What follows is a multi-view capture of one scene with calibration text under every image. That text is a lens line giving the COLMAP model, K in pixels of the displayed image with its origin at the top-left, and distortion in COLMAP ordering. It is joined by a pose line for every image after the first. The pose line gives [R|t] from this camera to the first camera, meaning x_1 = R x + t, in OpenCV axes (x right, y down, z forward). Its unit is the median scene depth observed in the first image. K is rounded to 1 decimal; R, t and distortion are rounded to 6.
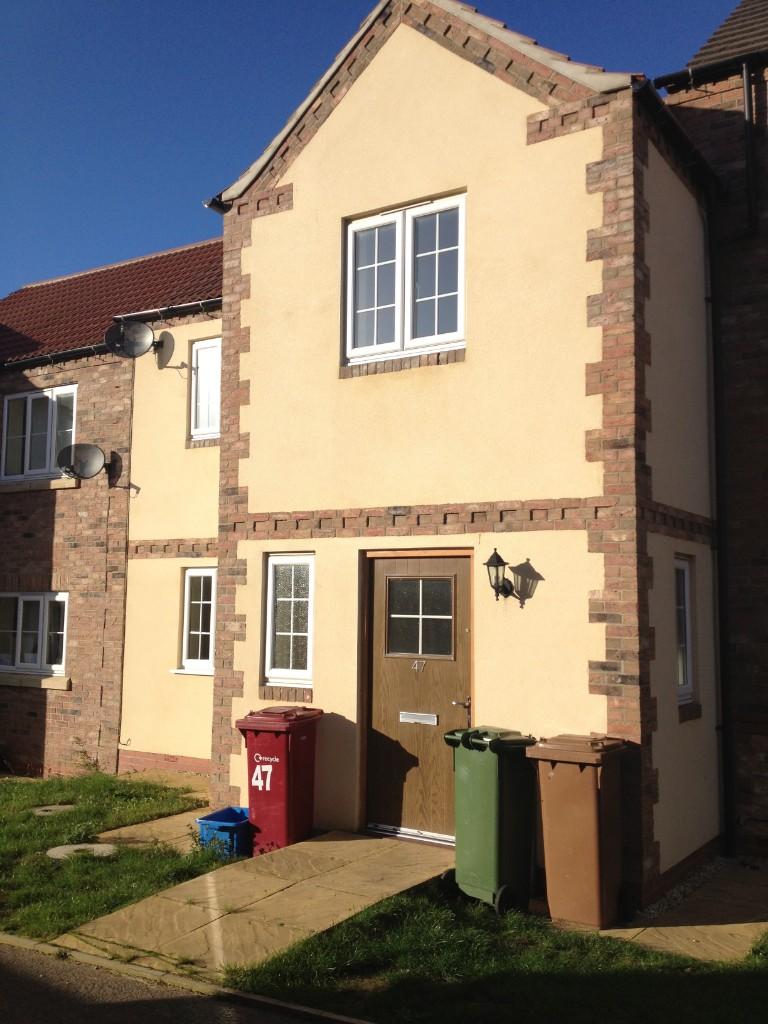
lens RADIAL K [[955.4, 0, 378.8], [0, 955.4, 508.9], [0, 0, 1]] dist [0.170336, -0.298200]
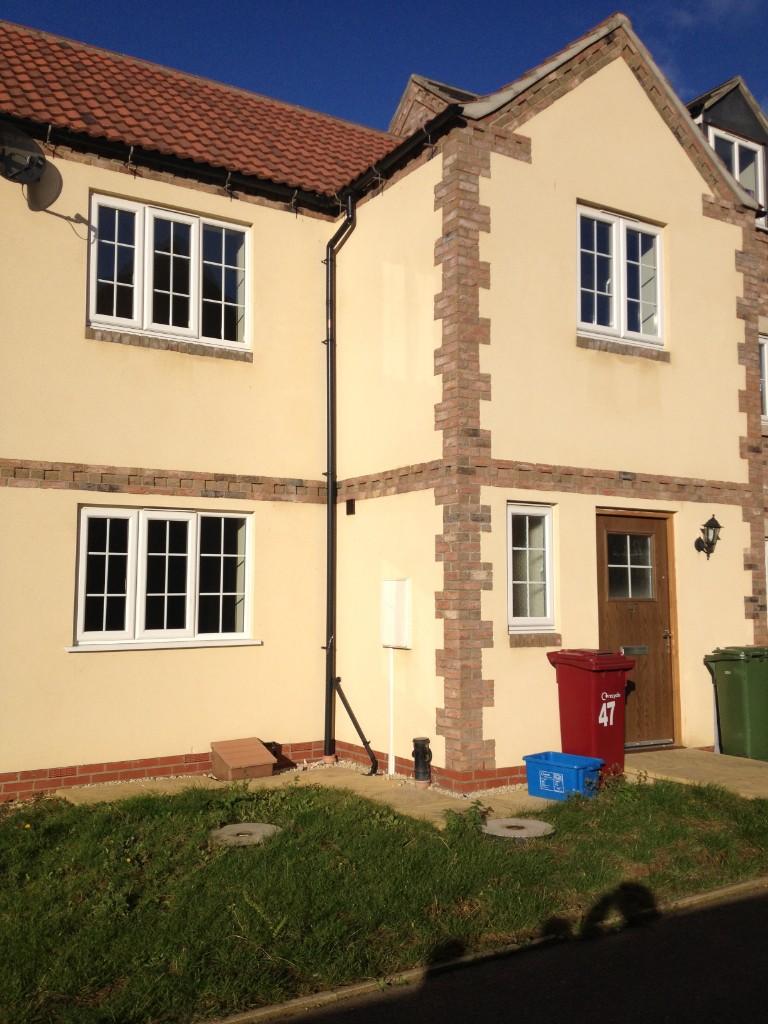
lens RADIAL K [[955.4, 0, 378.8], [0, 955.4, 508.9], [0, 0, 1]] dist [0.170336, -0.298200]
pose [[0.430424, 0.071155, 0.899818, -1.065136], [-0.085207, 0.995639, -0.037973, 0.102949], [-0.898596, -0.060327, 0.434610, 0.691753]]
